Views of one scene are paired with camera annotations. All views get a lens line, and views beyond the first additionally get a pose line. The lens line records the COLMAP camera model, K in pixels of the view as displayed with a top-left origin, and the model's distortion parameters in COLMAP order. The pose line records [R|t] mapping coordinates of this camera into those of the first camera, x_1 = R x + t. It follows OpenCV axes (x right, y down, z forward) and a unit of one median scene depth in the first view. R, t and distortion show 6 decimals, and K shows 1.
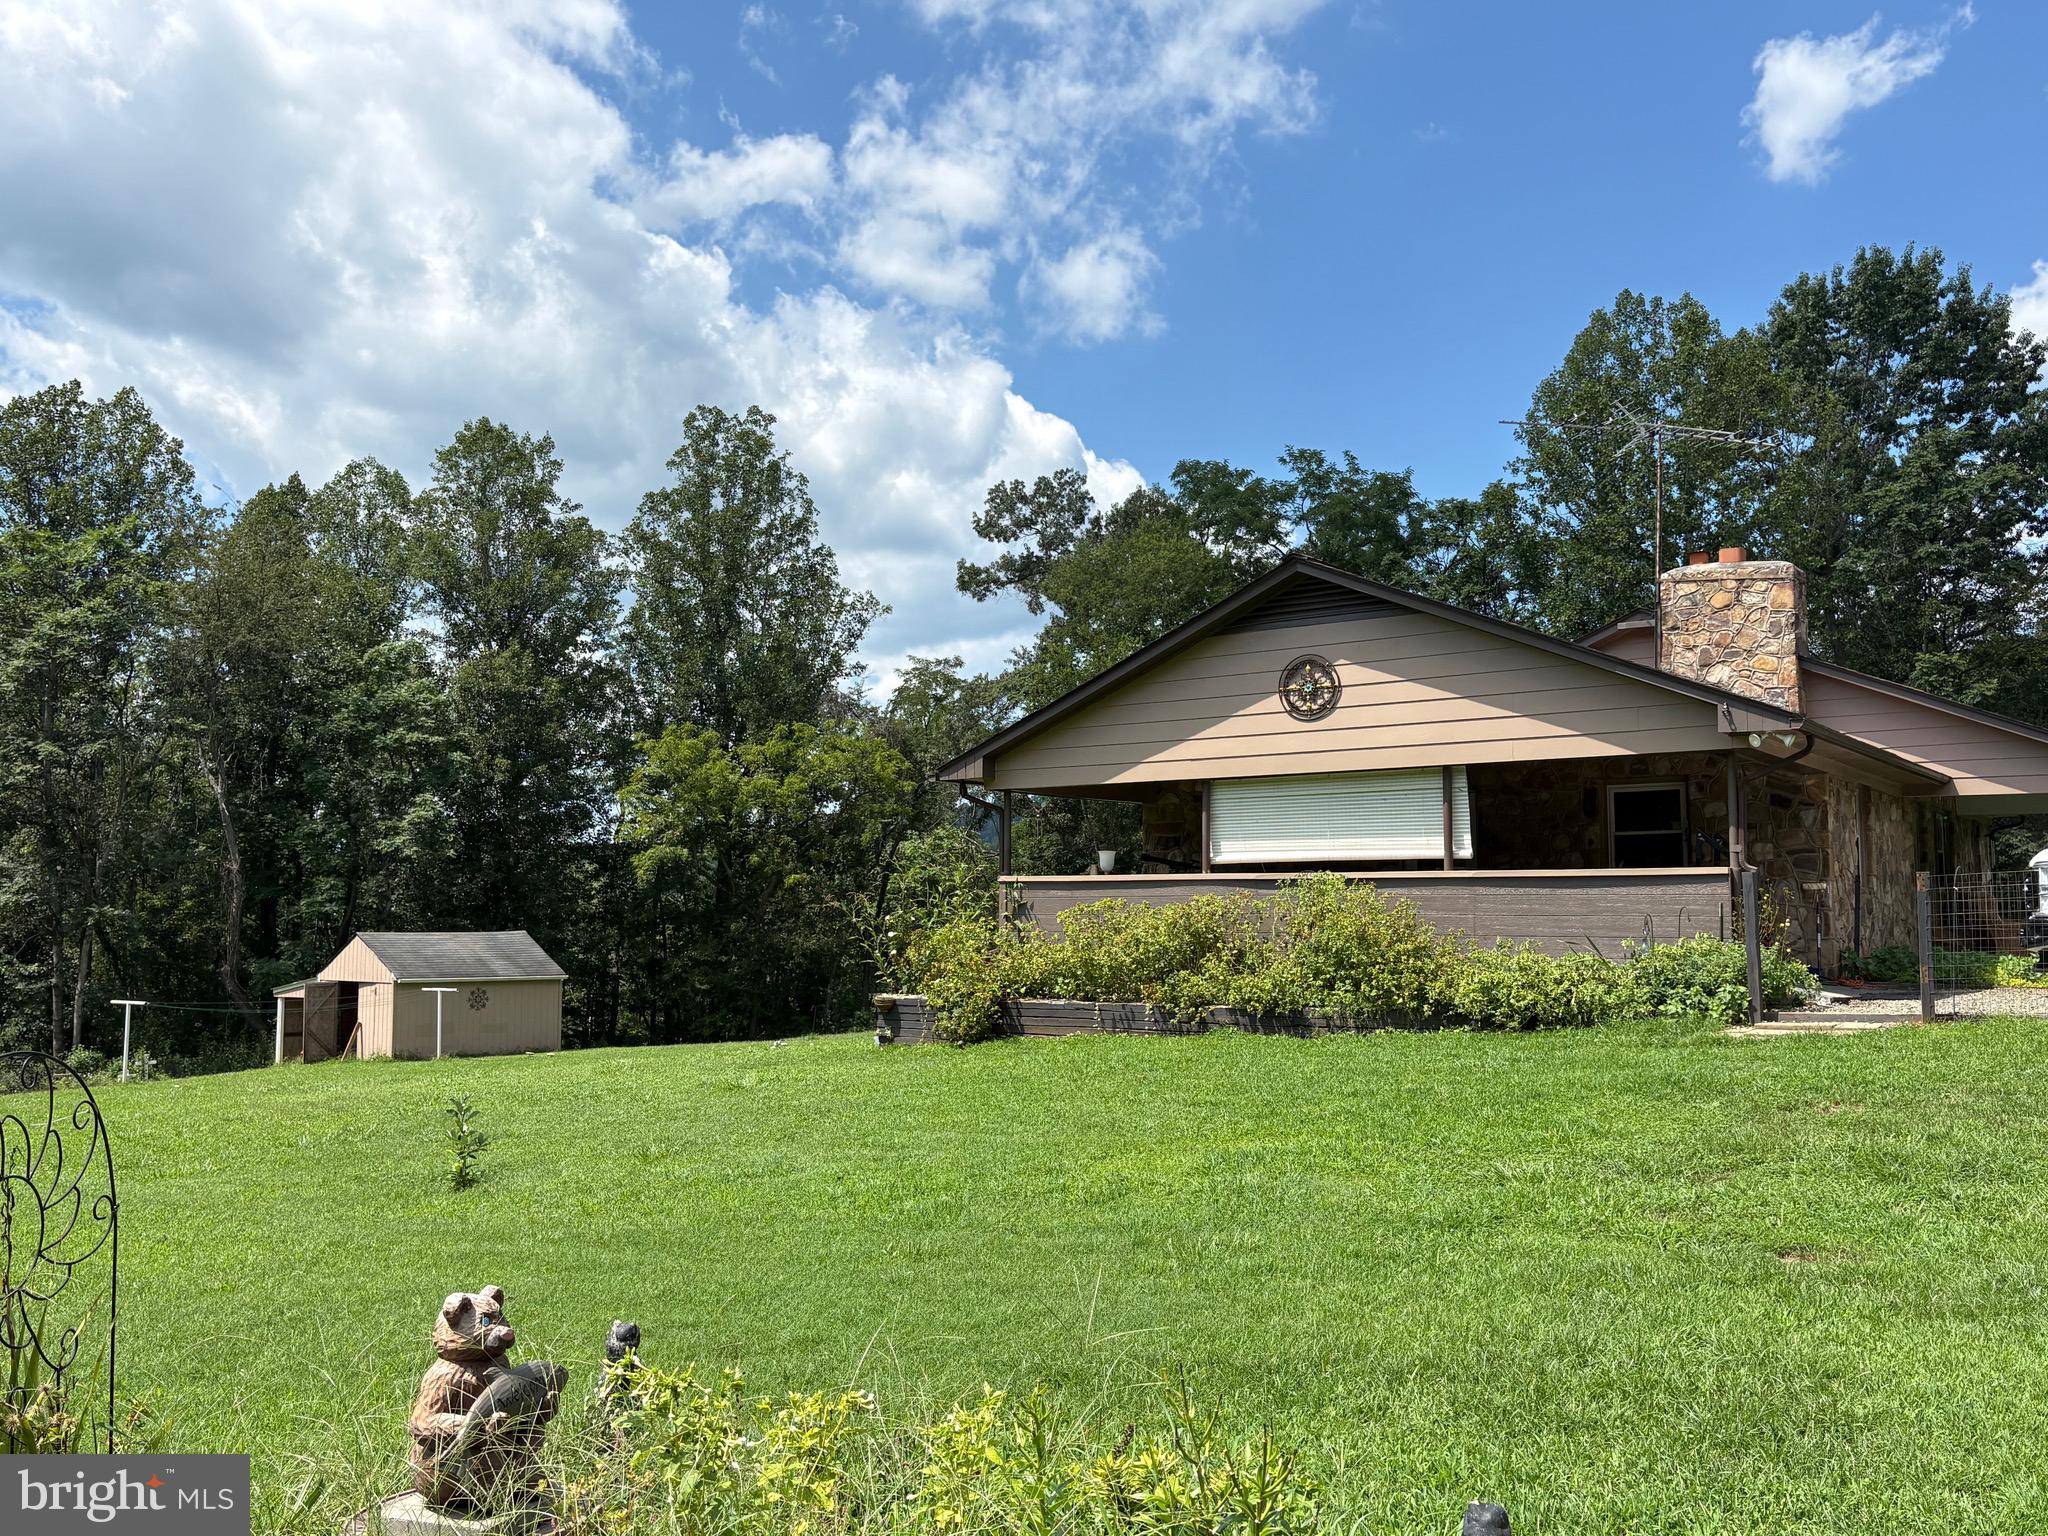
lens RADIAL K [[1794.4, 0, 1024.0], [0, 1794.4, 768.0], [0, 0, 1]] dist [0.037296, 0.006448]
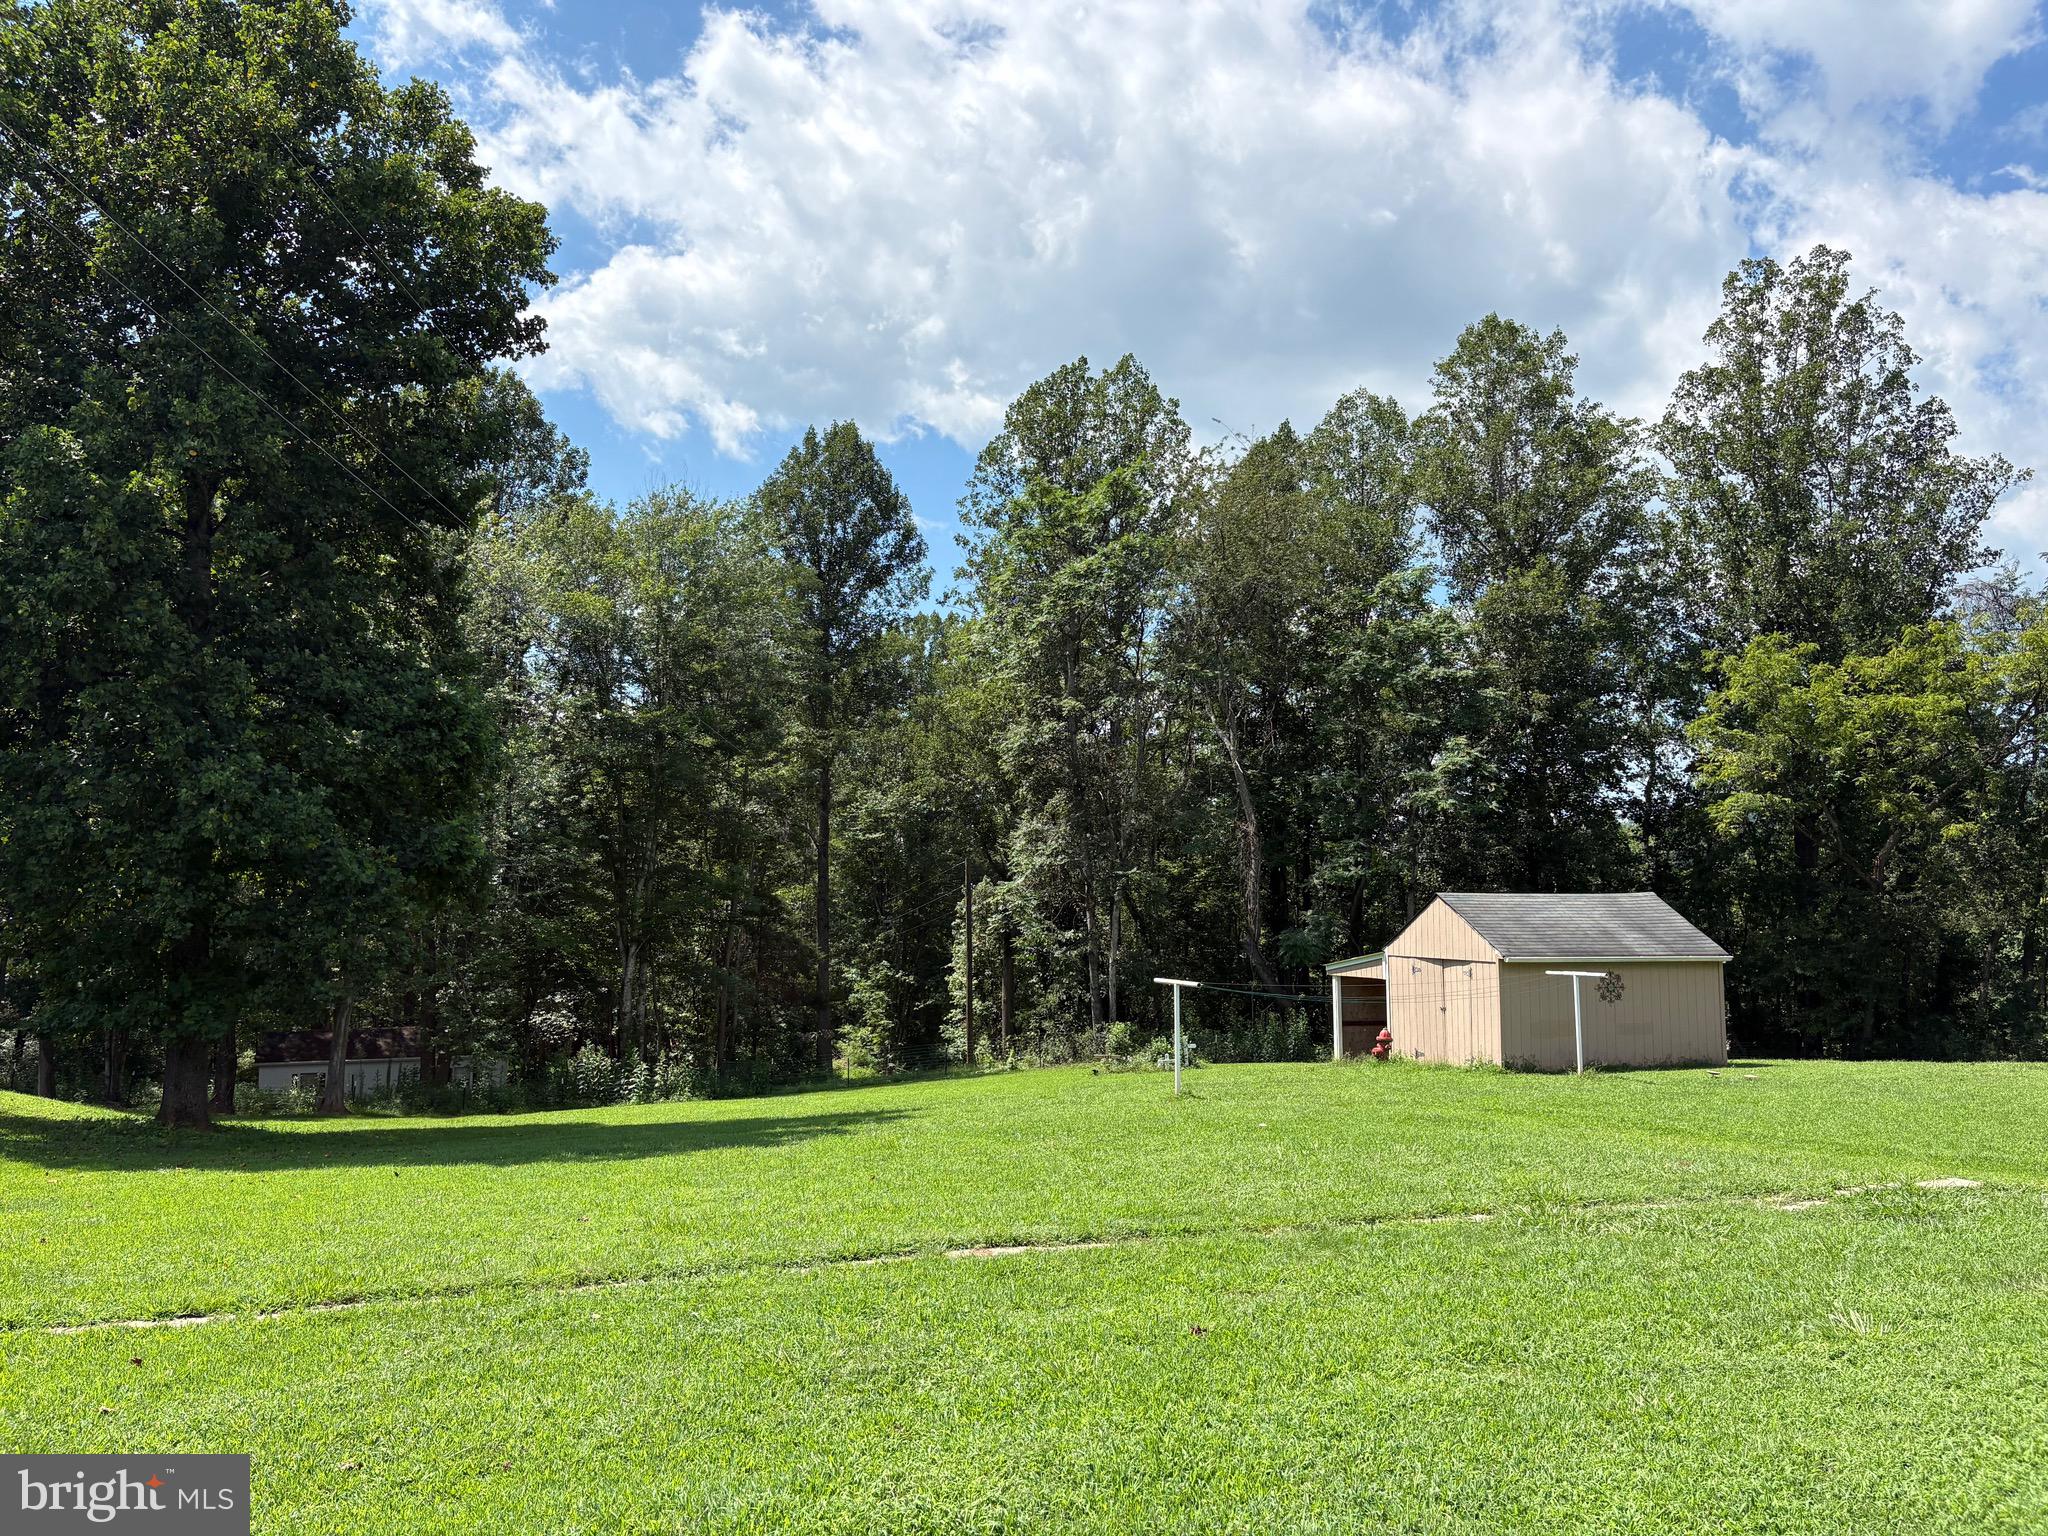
lens RADIAL K [[1559.6, 0, 1024.0], [0, 1559.6, 768.0], [0, 0, 1]] dist [0.067272, -0.180332]
pose [[0.861887, -0.043822, -0.505204, -0.120141], [0.043918, 0.998966, -0.011726, 0.025570], [0.505195, -0.012081, 0.862920, 0.229007]]
